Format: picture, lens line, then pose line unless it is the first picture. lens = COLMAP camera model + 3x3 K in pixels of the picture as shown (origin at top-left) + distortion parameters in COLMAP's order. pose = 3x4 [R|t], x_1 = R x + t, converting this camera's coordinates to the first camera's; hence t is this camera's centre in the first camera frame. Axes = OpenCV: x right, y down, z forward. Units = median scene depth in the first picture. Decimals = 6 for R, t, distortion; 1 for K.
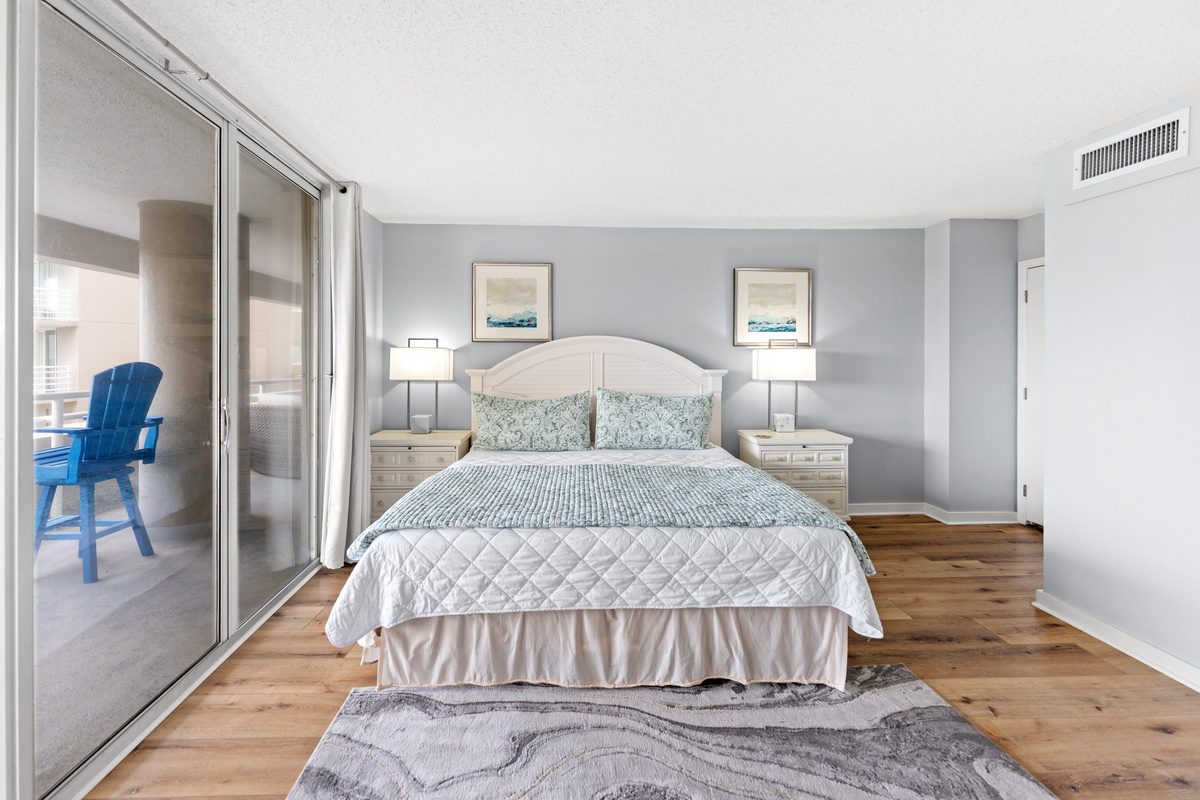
lens RADIAL K [[491.3, 0, 579.1], [0, 491.3, 361.6], [0, 0, 1]] dist [0.001496, -0.001080]
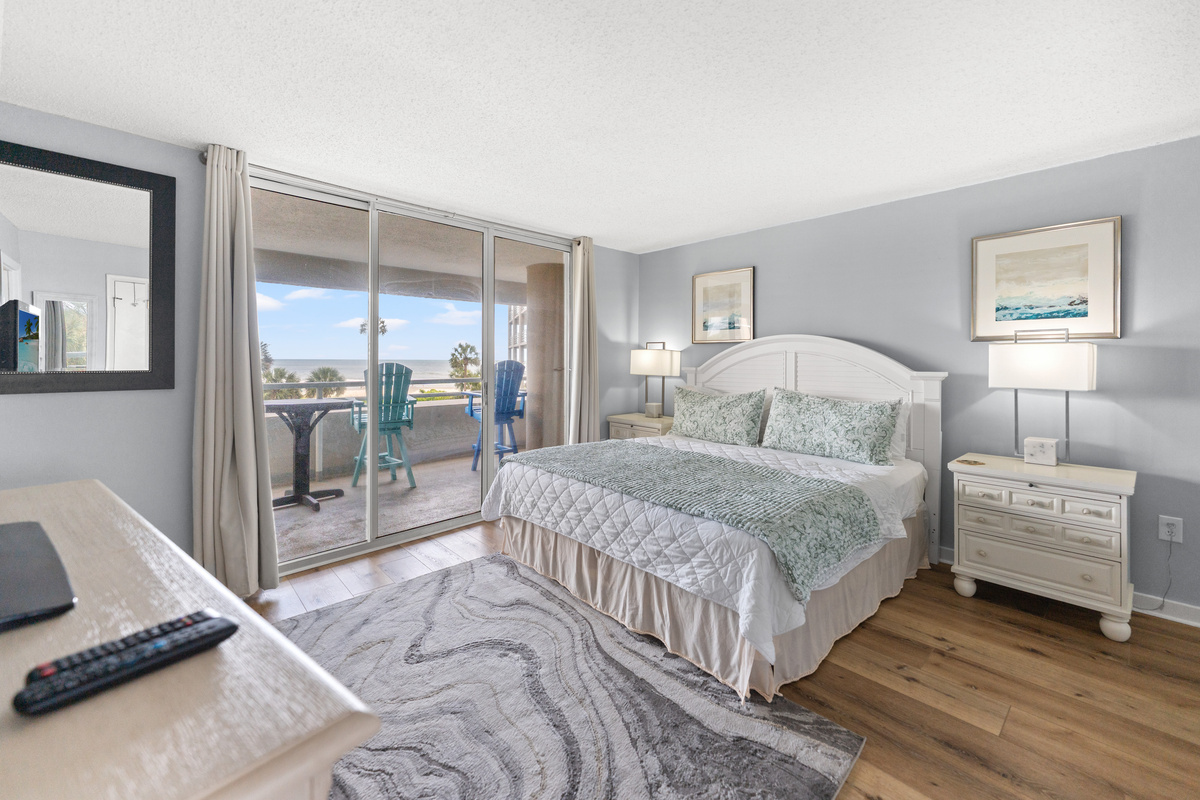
lens RADIAL K [[492.8, 0, 605.2], [0, 492.8, 361.9], [0, 0, 1]] dist [-0.008025, 0.000105]
pose [[0.642096, 0.004306, -0.766612, 0.657897], [-0.007748, 0.999970, -0.000873, 0.006428], [0.766585, 0.006501, 0.642110, 0.110305]]
